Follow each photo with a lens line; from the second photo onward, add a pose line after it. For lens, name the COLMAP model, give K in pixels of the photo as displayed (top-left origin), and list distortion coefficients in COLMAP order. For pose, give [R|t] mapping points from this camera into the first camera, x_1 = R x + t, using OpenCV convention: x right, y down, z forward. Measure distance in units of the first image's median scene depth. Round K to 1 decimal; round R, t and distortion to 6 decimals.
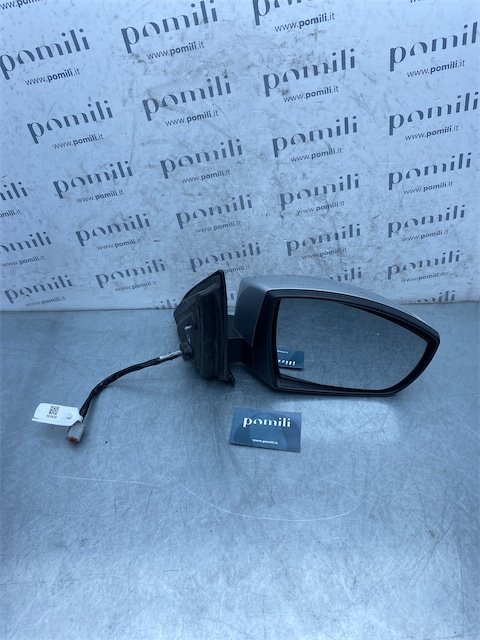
lens RADIAL K [[502.3, 0, 236.4], [0, 502.3, 318.4], [0, 0, 1]] dist [-0.025577, 0.010915]
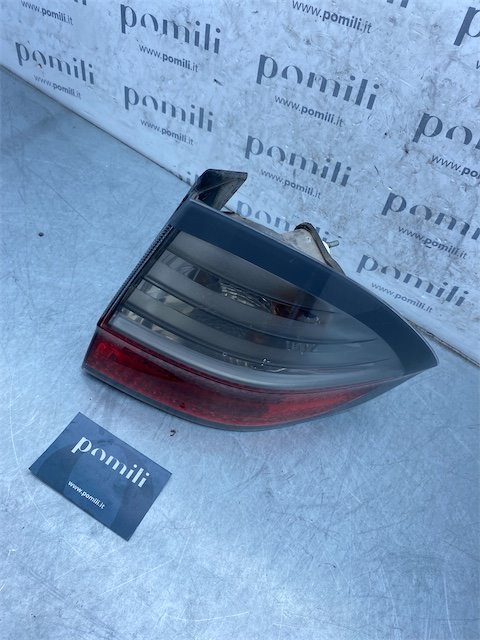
lens RADIAL K [[502.3, 0, 238.8], [0, 502.3, 319.3], [0, 0, 1]] dist [-0.025577, 0.010915]
pose [[0.821510, 0.562089, -0.095794, 0.098455], [-0.532937, 0.816651, 0.221492, -0.064829], [0.202729, -0.130905, 0.970446, 0.358828]]
